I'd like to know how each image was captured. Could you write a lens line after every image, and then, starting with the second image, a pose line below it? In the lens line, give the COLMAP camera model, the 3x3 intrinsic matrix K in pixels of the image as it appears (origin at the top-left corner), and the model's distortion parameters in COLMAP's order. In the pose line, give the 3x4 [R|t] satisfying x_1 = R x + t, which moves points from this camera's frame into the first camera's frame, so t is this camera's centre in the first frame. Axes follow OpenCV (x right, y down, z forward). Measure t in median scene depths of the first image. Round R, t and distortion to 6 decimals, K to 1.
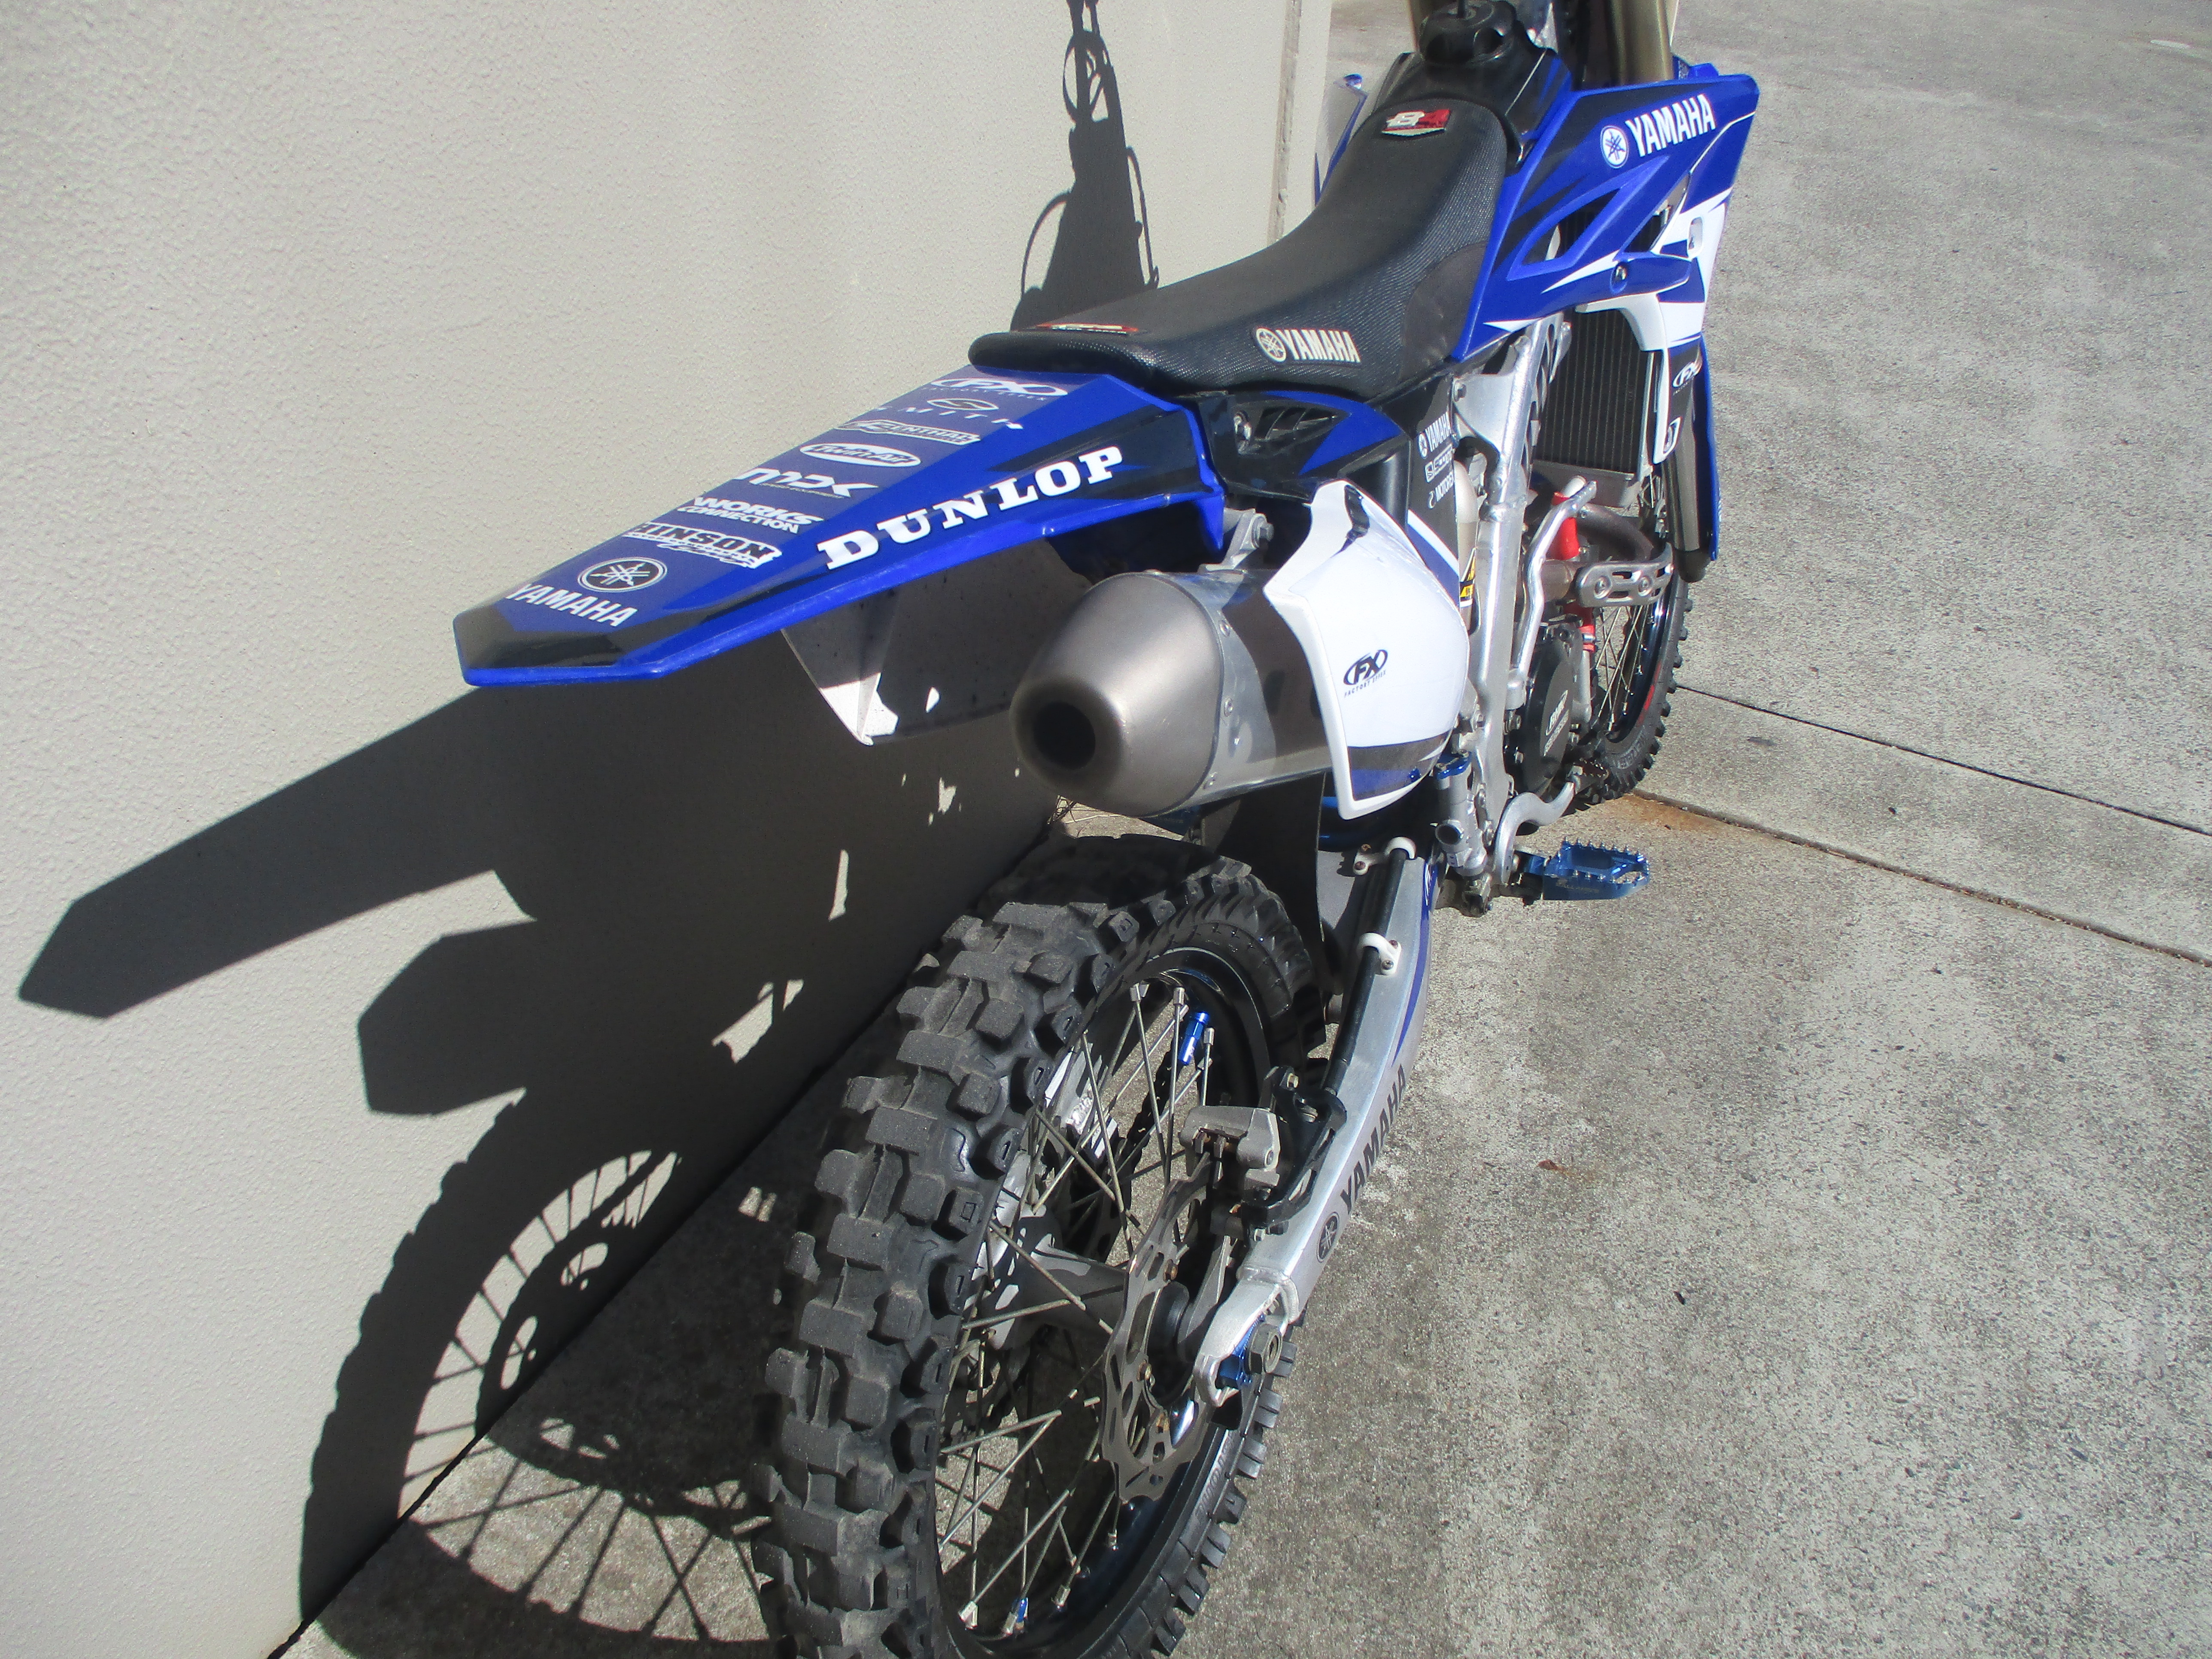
lens RADIAL K [[1807.9, 0, 1113.0], [0, 1807.9, 833.7], [0, 0, 1]] dist [-0.033888, 0.000837]
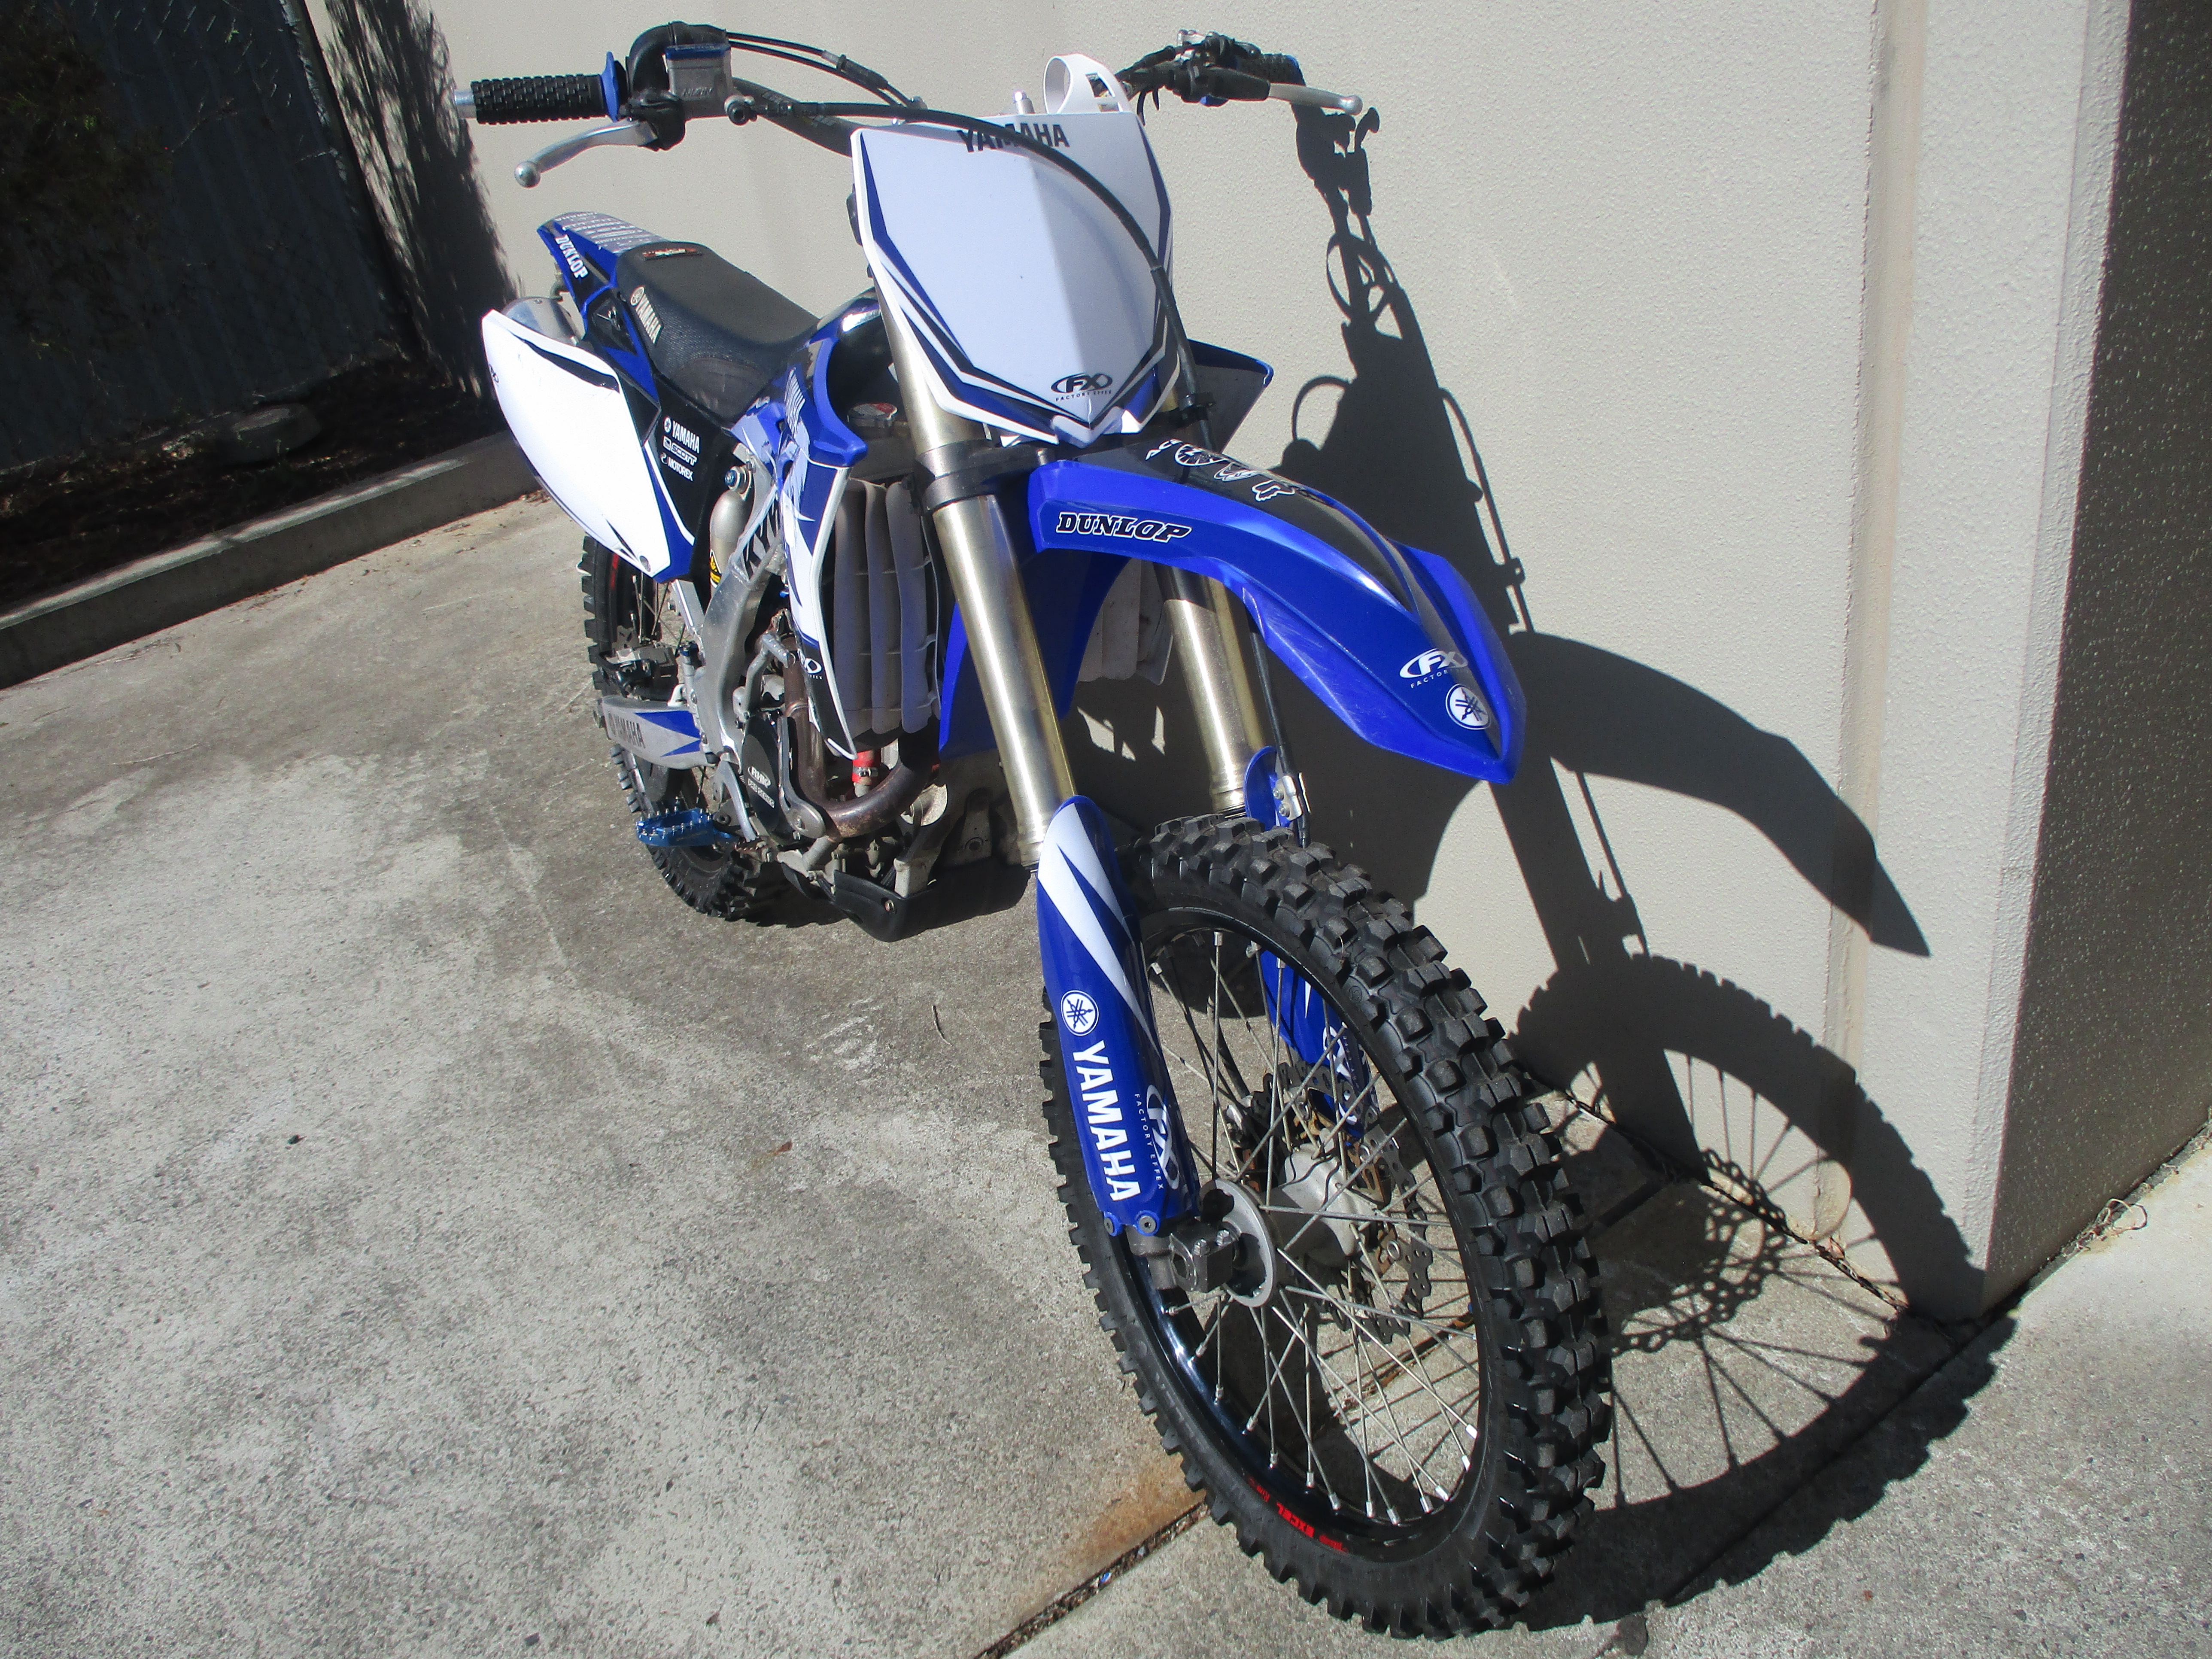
lens RADIAL K [[1785.0, 0, 1104.4], [0, 1785.0, 825.9], [0, 0, 1]] dist [-0.023906, -0.006701]
pose [[-0.507731, 0.458651, -0.729280, 0.883569], [-0.378170, 0.641941, 0.667008, -0.807156], [0.774078, 0.614452, -0.152486, 1.193008]]
